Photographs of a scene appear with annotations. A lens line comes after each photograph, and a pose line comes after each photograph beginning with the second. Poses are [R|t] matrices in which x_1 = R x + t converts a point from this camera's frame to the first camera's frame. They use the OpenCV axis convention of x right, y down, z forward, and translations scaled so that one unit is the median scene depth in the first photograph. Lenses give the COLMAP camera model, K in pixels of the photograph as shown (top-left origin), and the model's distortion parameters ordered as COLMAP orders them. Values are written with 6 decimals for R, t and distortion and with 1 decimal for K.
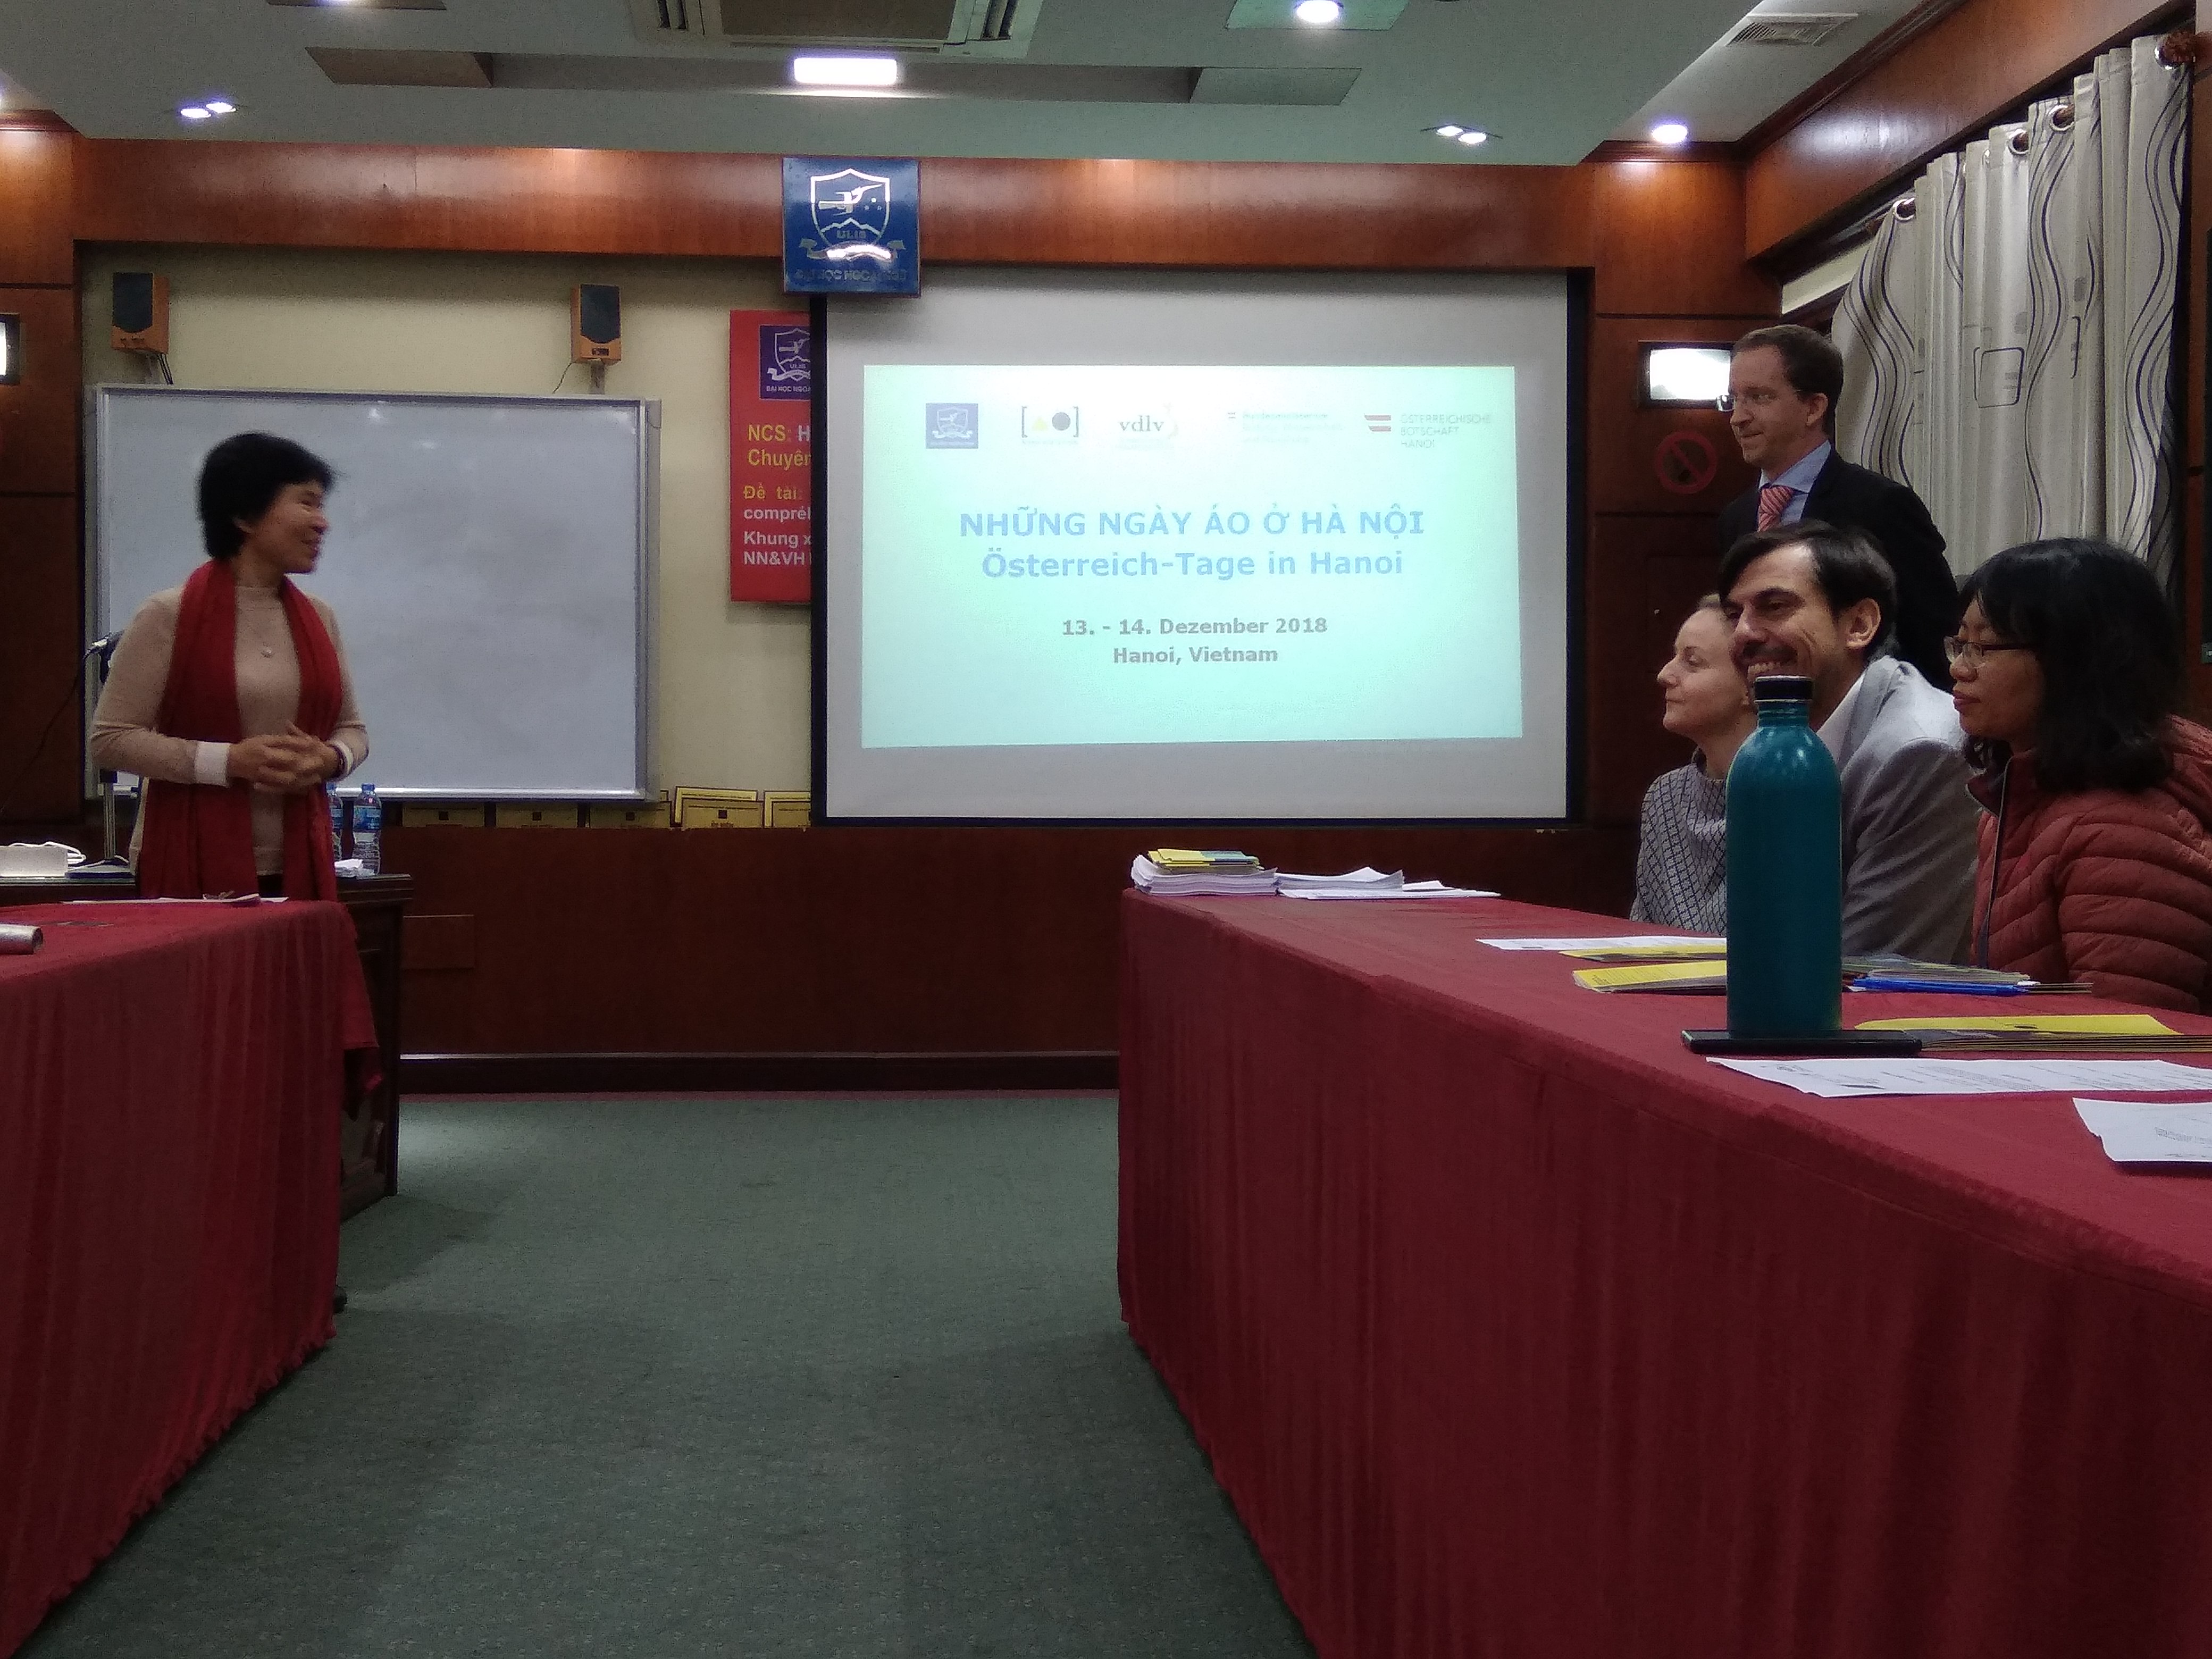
lens RADIAL K [[2881.8, 0, 1106.0], [0, 2881.8, 829.5], [0, 0, 1]] dist [0.099728, -0.242618]
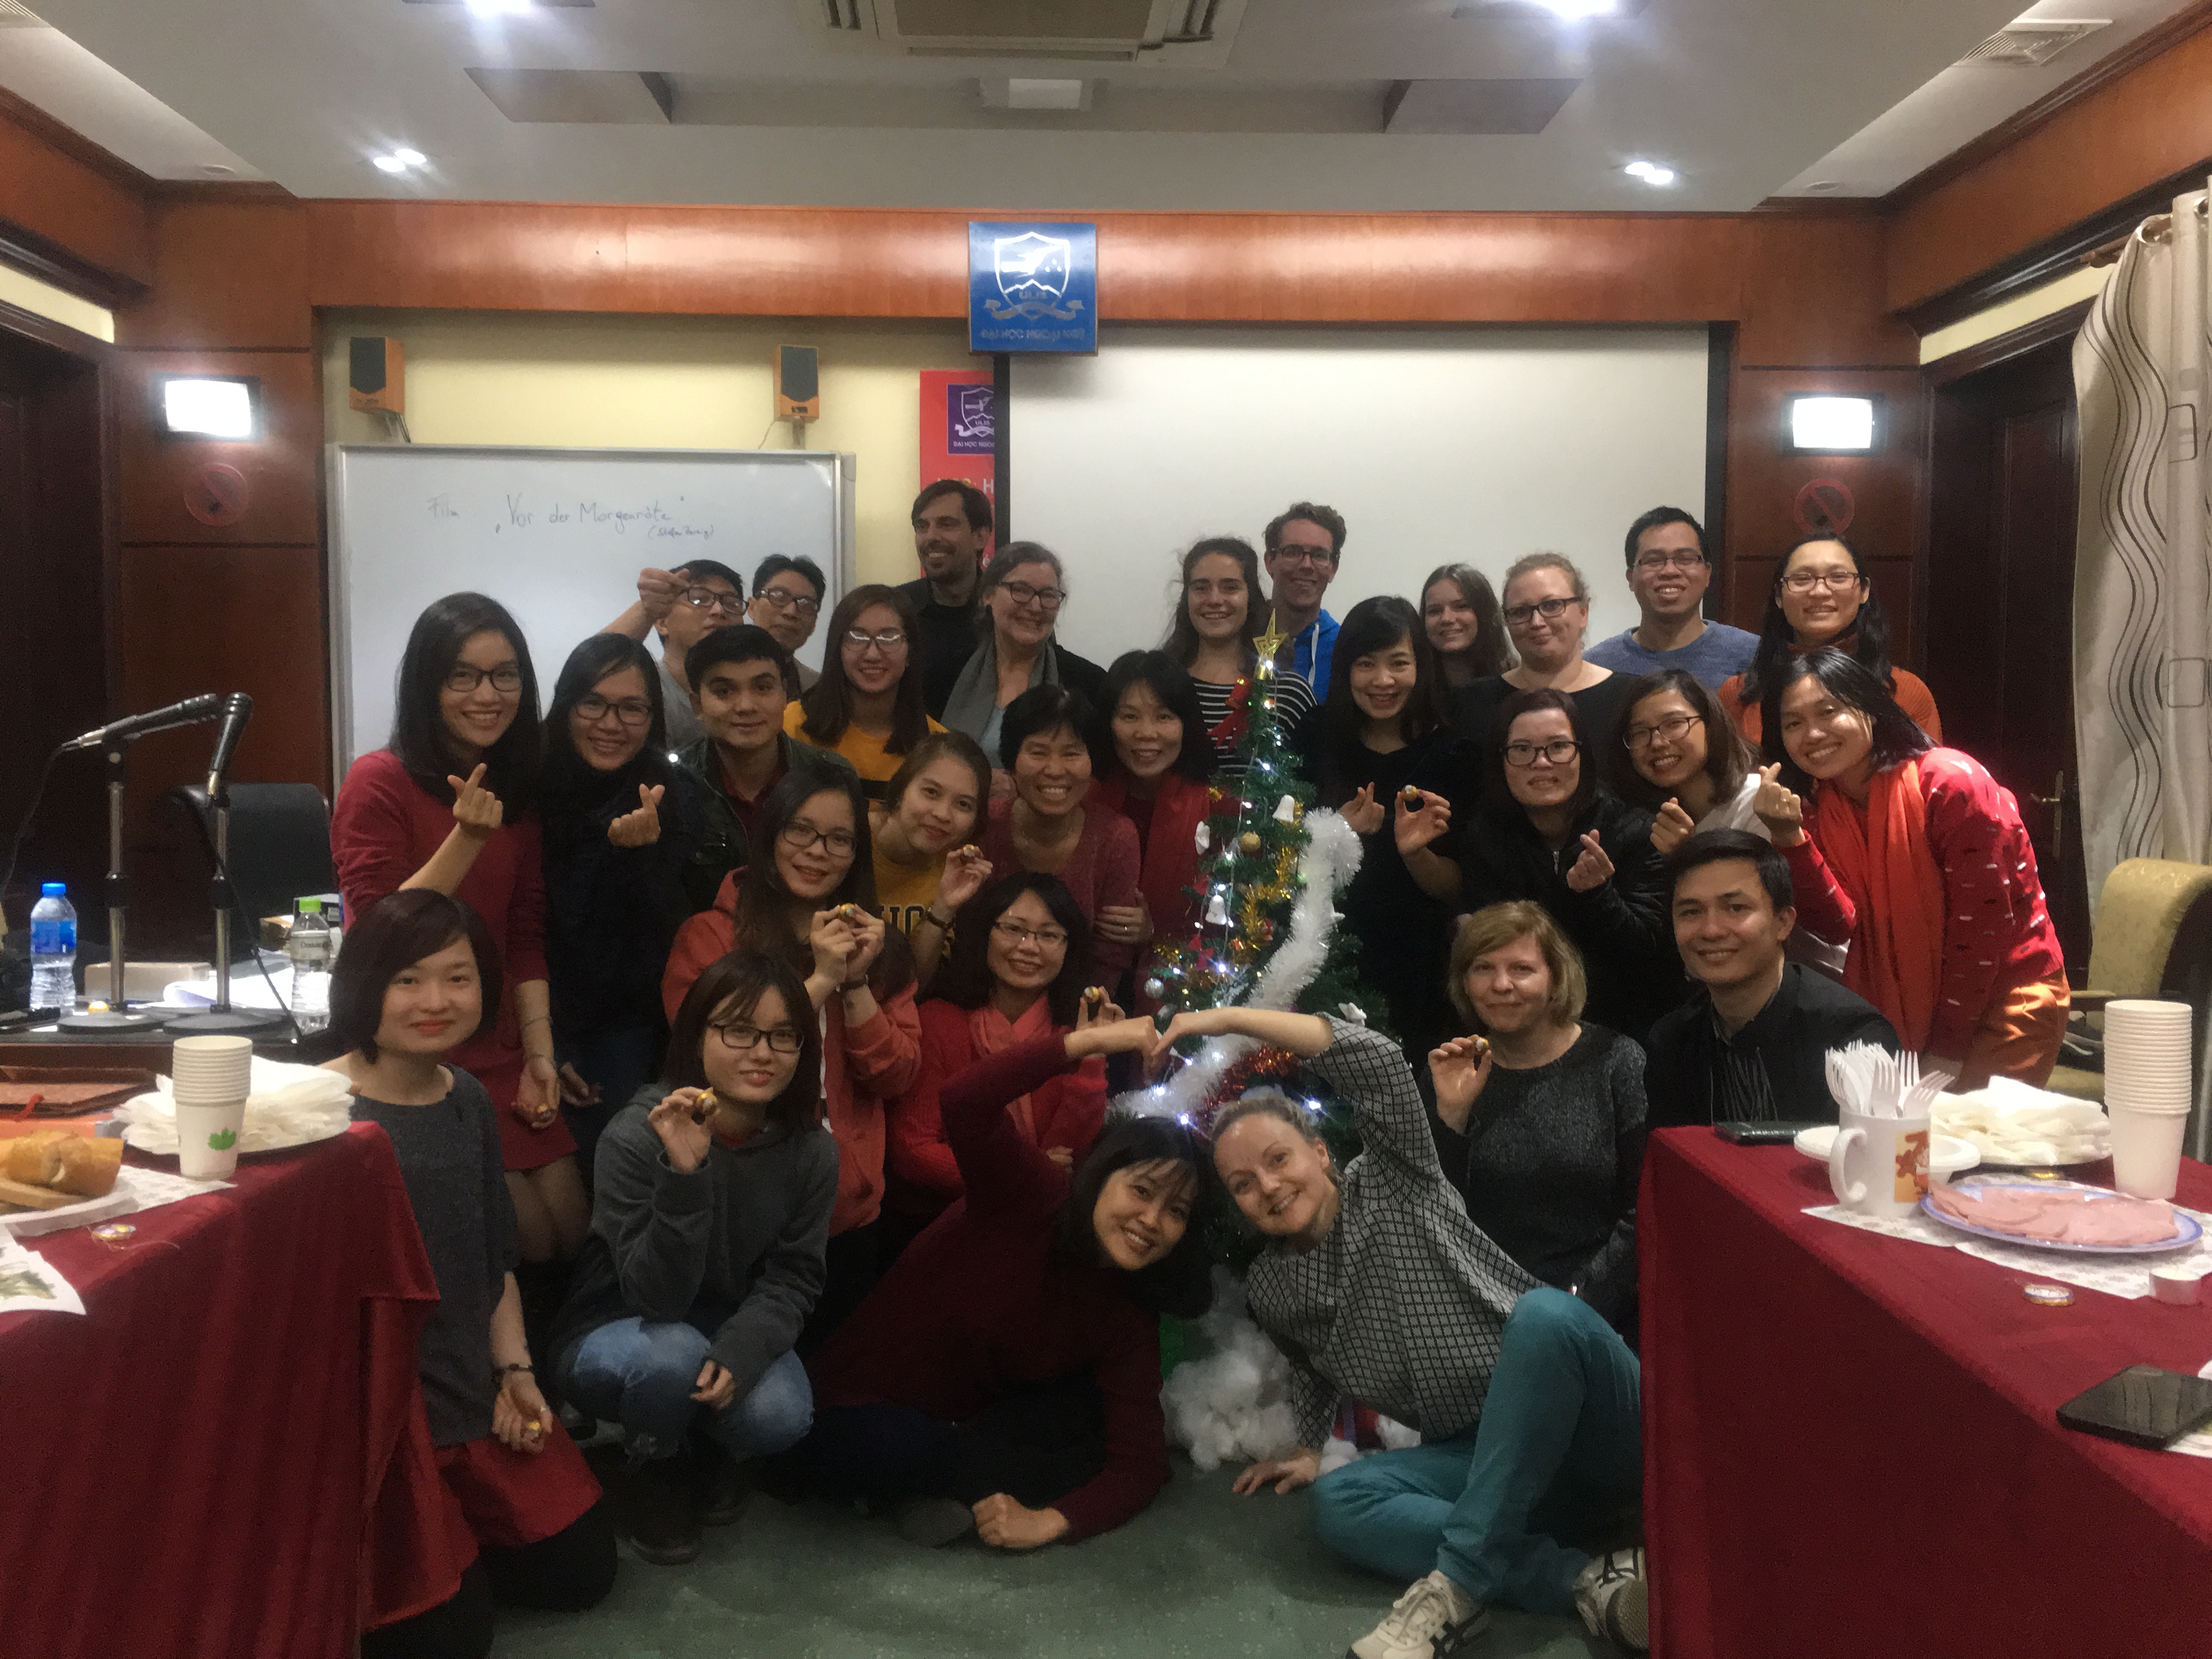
lens RADIAL K [[1911.7, 0, 1106.0], [0, 1911.7, 829.5], [0, 0, 1]] dist [0.009572, 0.003370]
pose [[0.999005, 0.003390, -0.044459, -0.036119], [-0.001890, 0.999428, 0.033752, -0.041321], [0.044548, -0.033634, 0.998441, 0.362498]]
